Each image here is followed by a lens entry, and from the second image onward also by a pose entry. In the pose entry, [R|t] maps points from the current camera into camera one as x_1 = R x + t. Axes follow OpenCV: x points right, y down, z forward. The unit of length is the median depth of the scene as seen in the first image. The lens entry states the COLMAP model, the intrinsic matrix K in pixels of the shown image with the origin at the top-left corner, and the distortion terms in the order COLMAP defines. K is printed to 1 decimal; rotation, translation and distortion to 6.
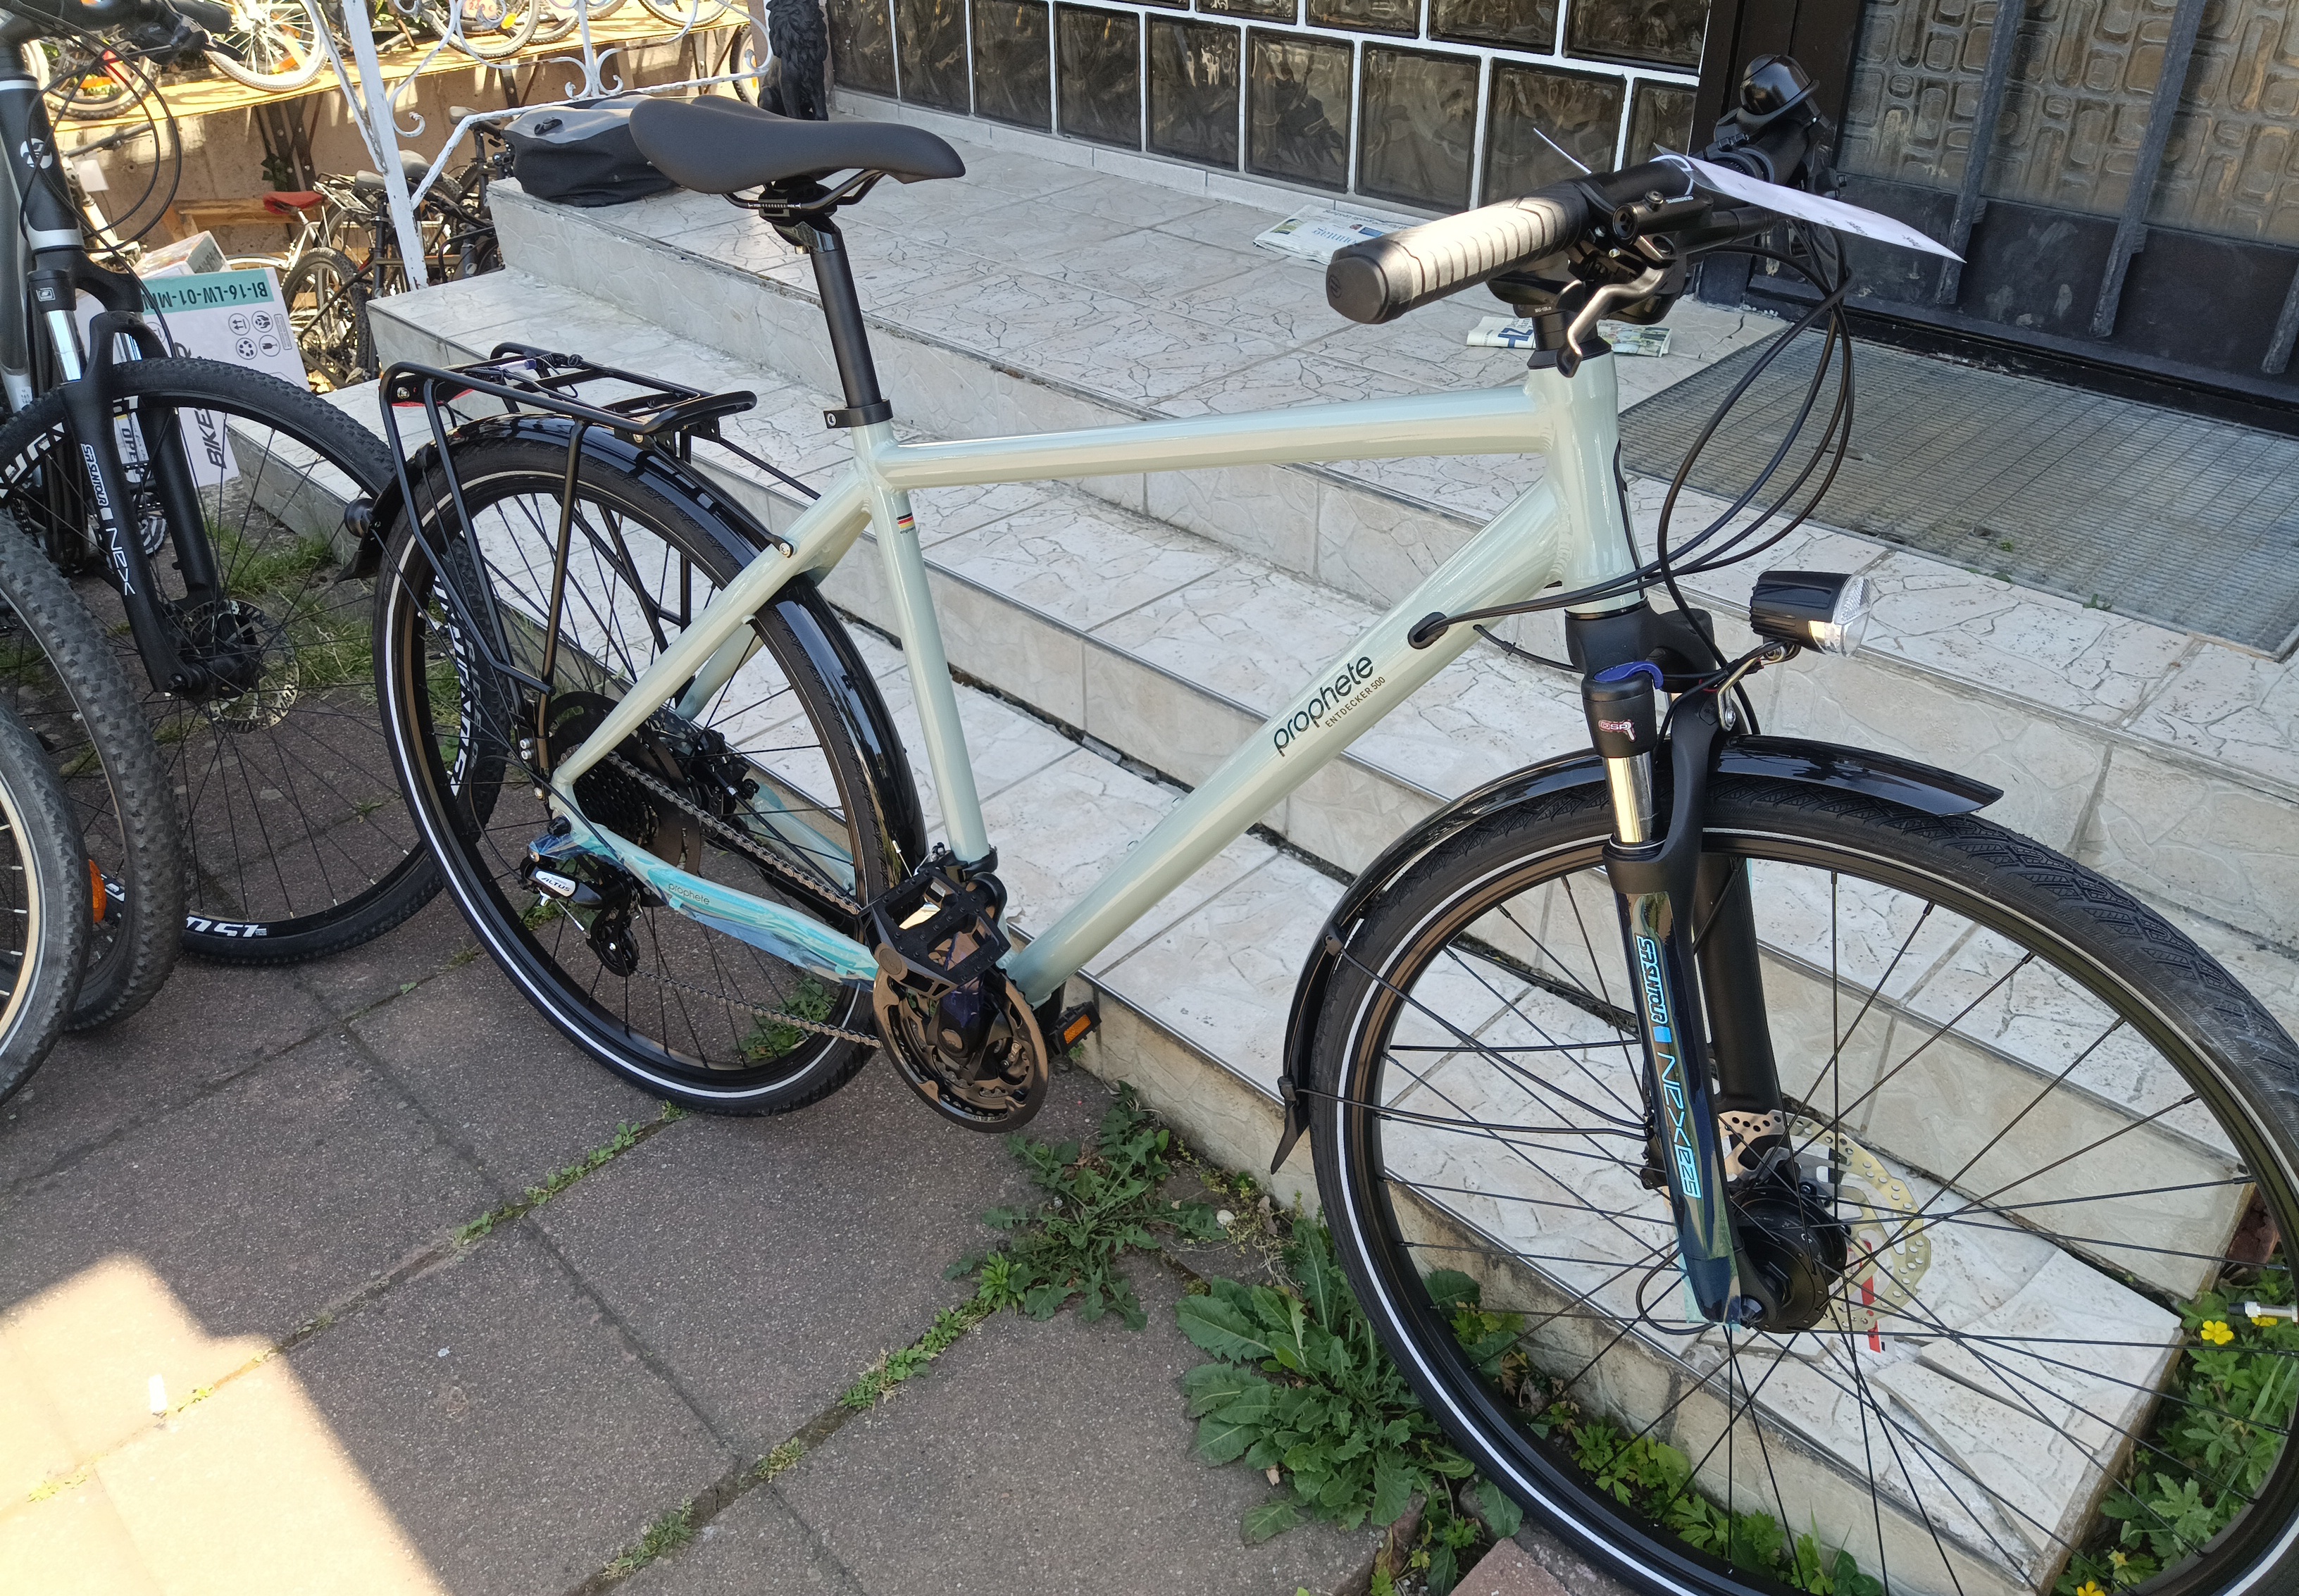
lens RADIAL K [[1698.4, 0, 1138.4], [0, 1698.4, 772.1], [0, 0, 1]] dist [0.078709, -0.122601]
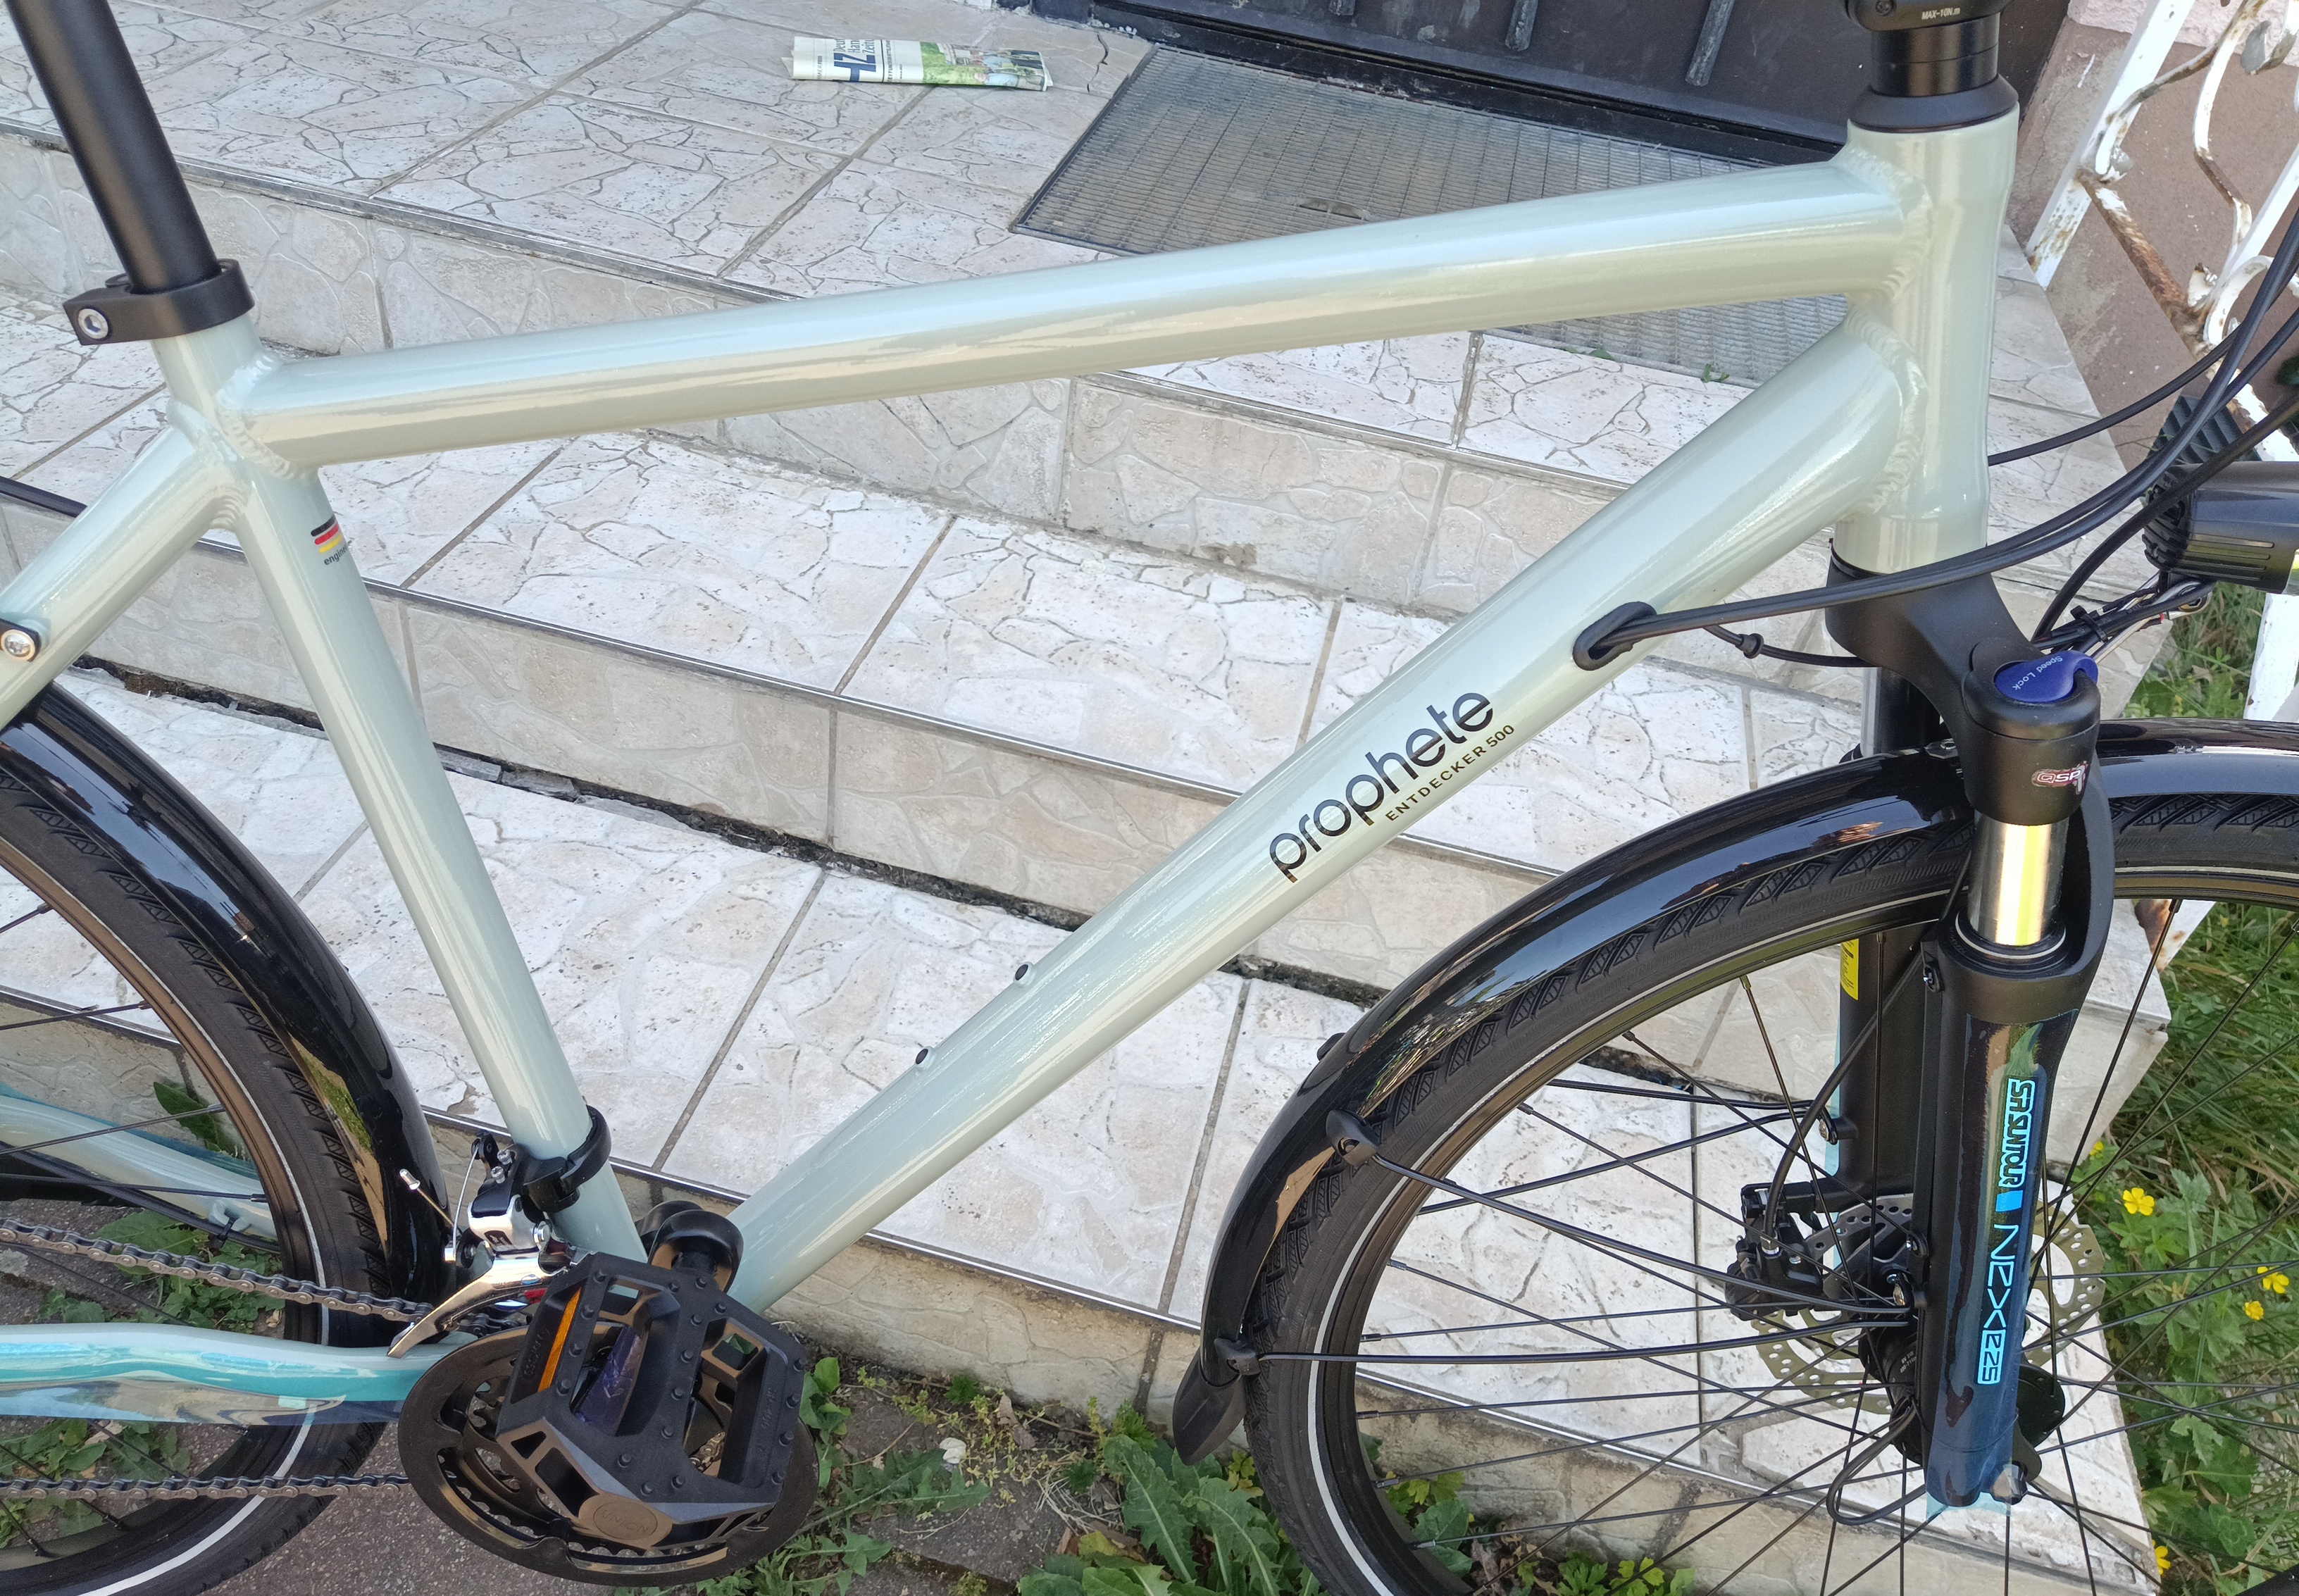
lens RADIAL K [[1698.4, 0, 1144.8], [0, 1698.4, 778.4], [0, 0, 1]] dist [0.078709, -0.122601]
pose [[0.836537, -0.231798, 0.496463, -0.172111], [0.156707, 0.969471, 0.188595, -0.119454], [-0.525022, -0.079967, 0.847323, 0.440509]]
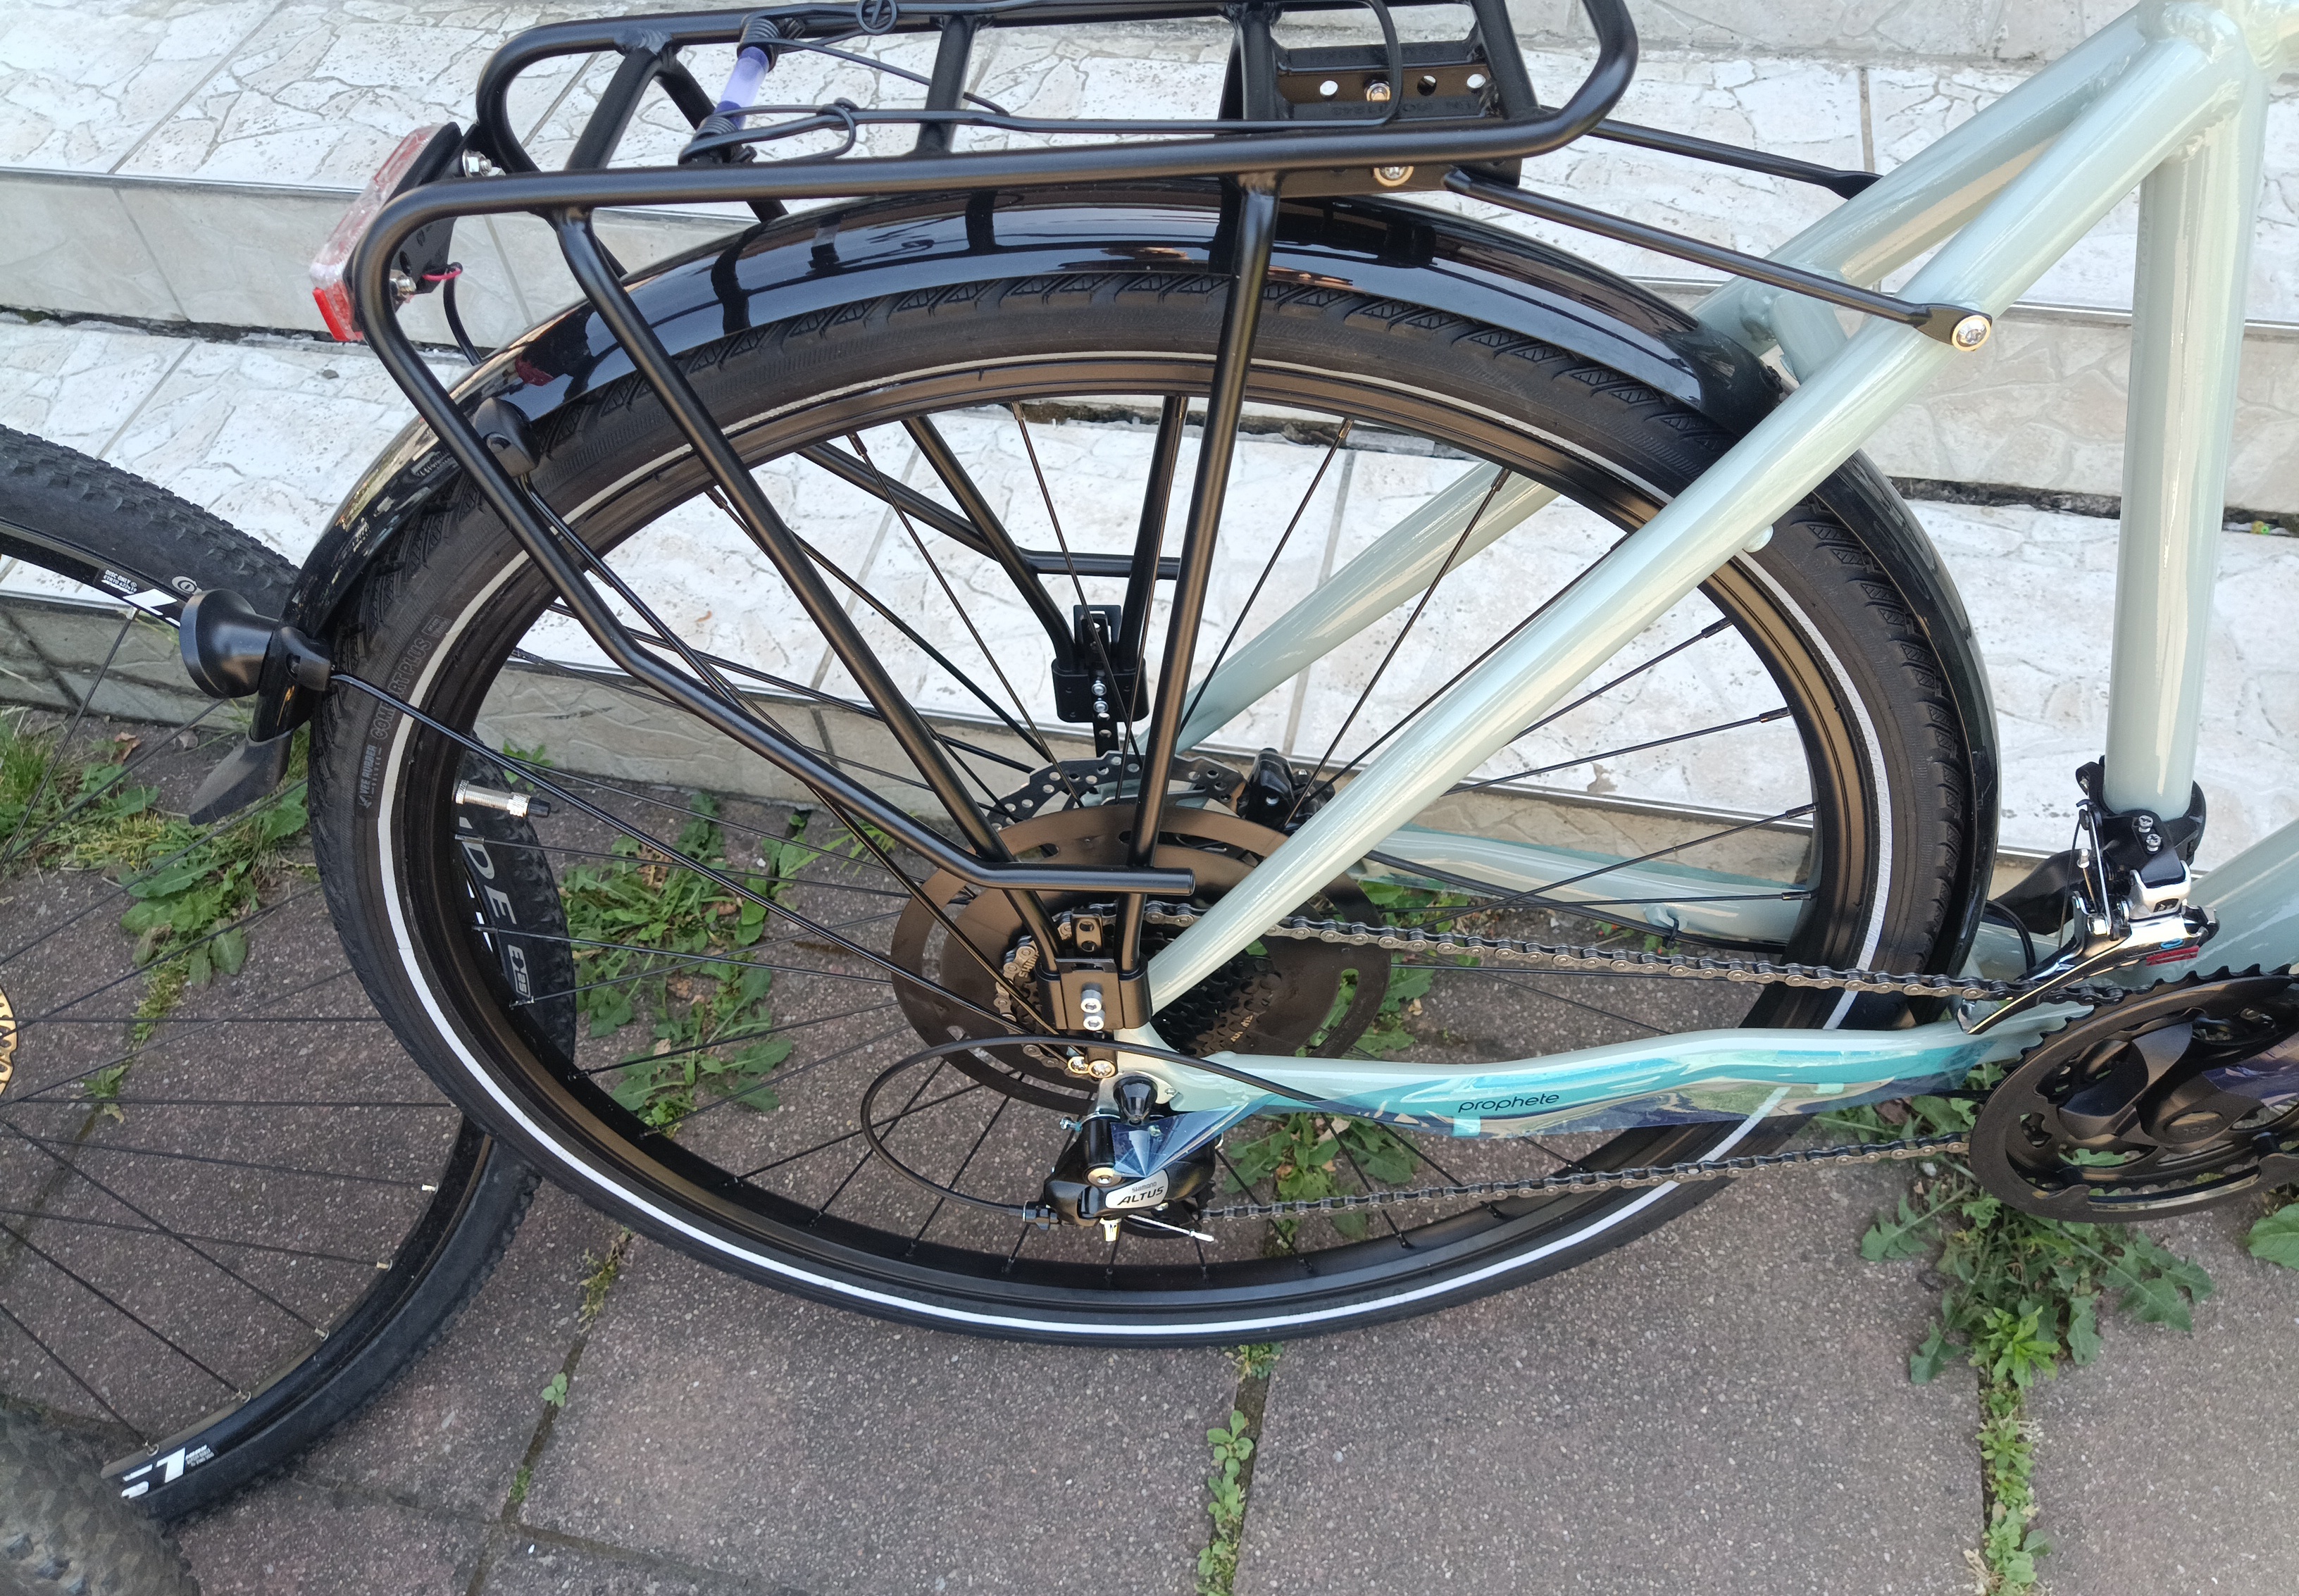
lens RADIAL K [[1698.4, 0, 1147.6], [0, 1698.4, 797.0], [0, 0, 1]] dist [0.078709, -0.122601]
pose [[0.839722, -0.447205, 0.308016, -0.460281], [0.327964, 0.869769, 0.368703, -0.211586], [-0.432789, -0.208590, 0.877031, 0.649381]]
